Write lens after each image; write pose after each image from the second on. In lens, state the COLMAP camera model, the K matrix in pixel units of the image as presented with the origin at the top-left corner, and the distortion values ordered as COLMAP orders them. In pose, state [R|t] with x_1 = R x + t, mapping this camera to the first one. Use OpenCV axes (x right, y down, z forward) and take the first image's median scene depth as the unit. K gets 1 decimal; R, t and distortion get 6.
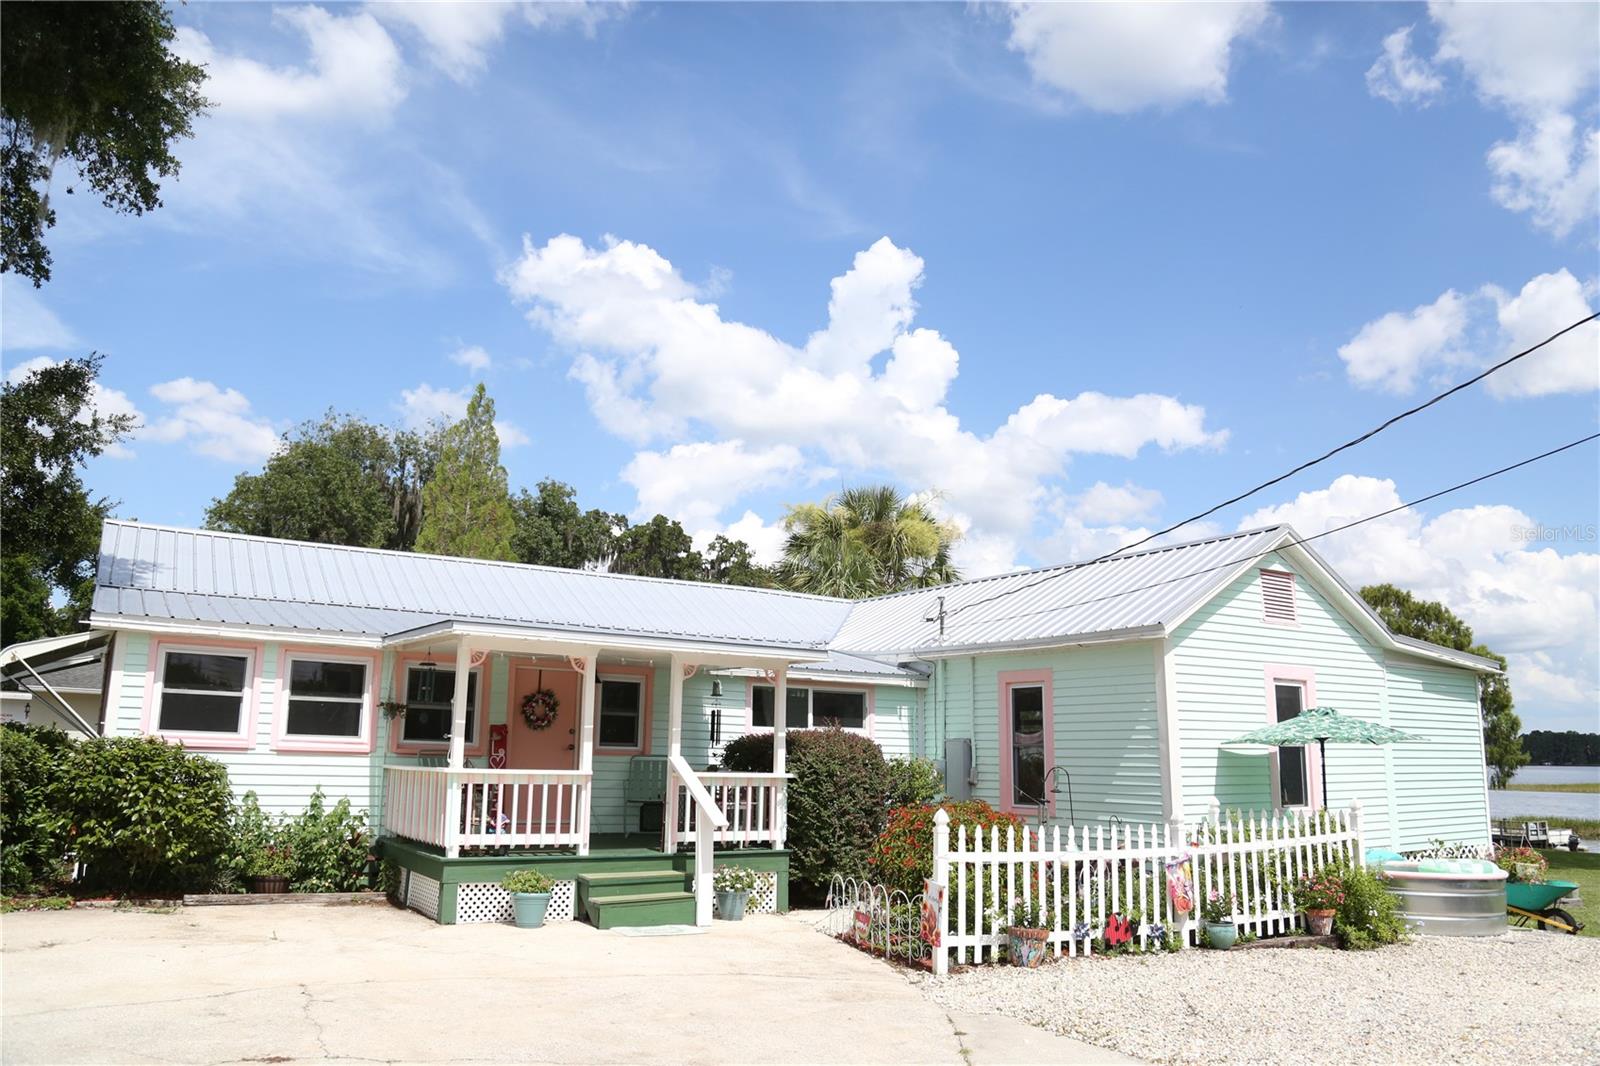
lens RADIAL K [[1111.9, 0, 803.8], [0, 1111.9, 535.4], [0, 0, 1]] dist [-0.104710, 0.059927]
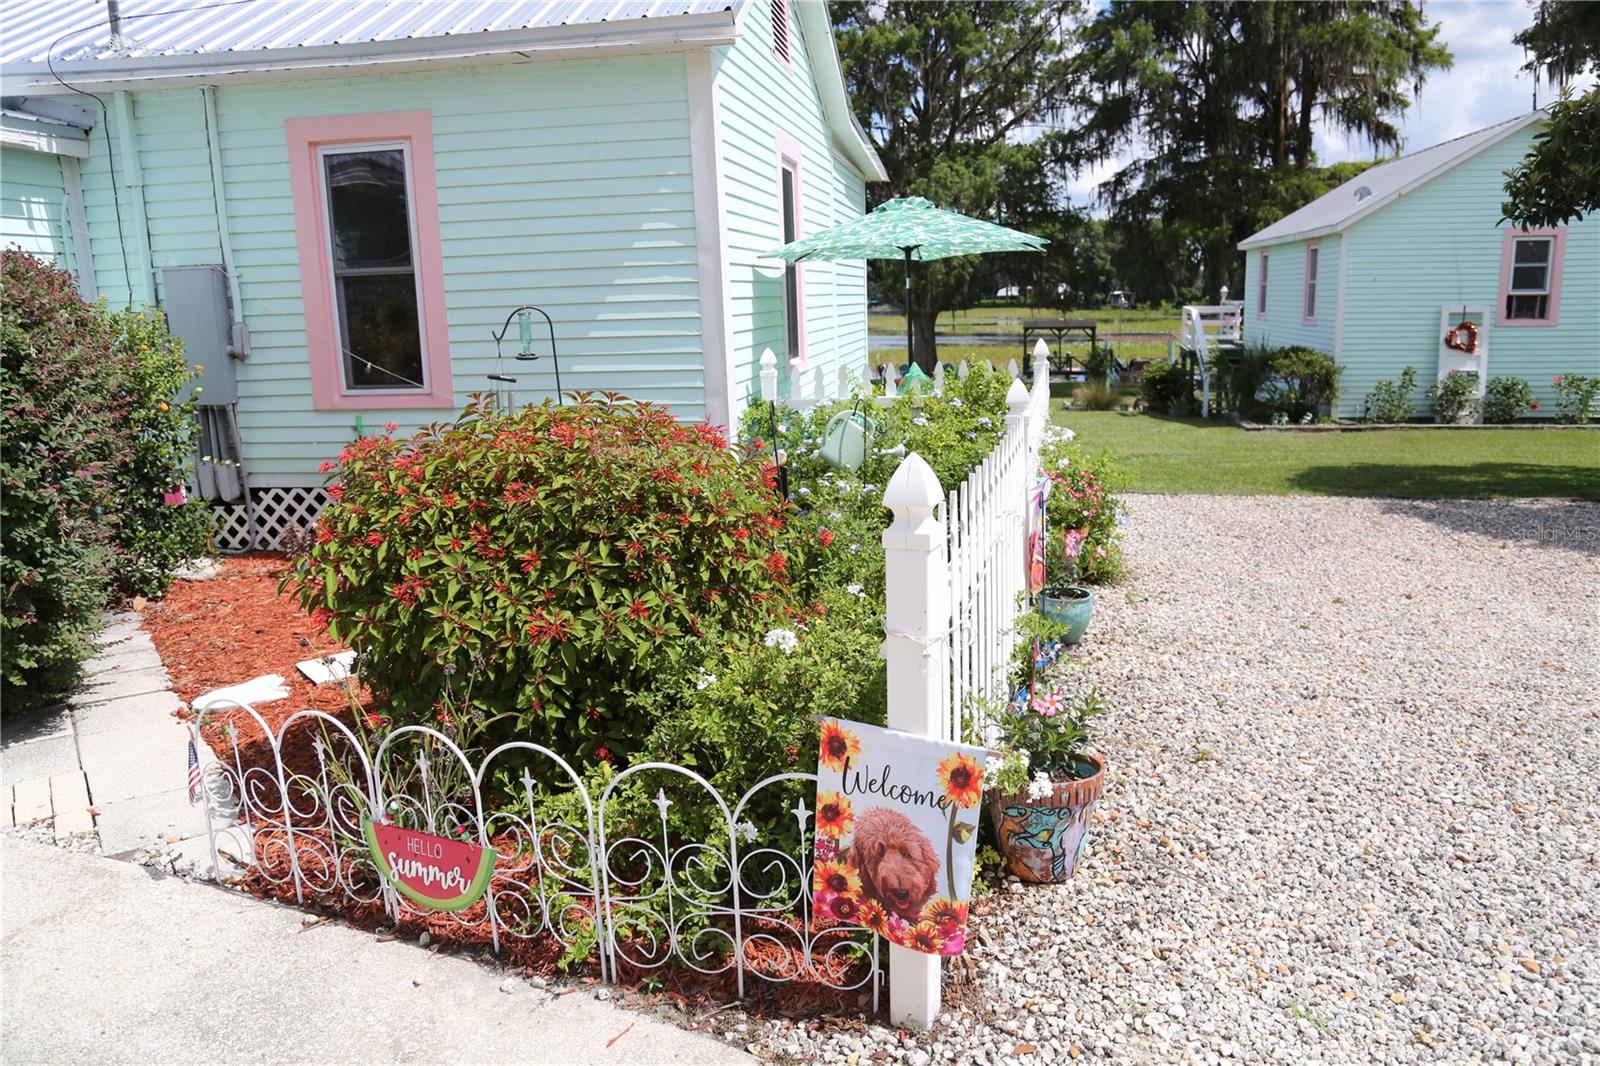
lens RADIAL K [[1111.9, 0, 829.4], [0, 1111.9, 549.8], [0, 0, 1]] dist [-0.104710, 0.059927]
pose [[0.659131, -0.199069, 0.725202, -0.044483], [-0.113524, 0.926938, 0.357628, 0.106538], [-0.743410, -0.318052, 0.588374, 0.509788]]
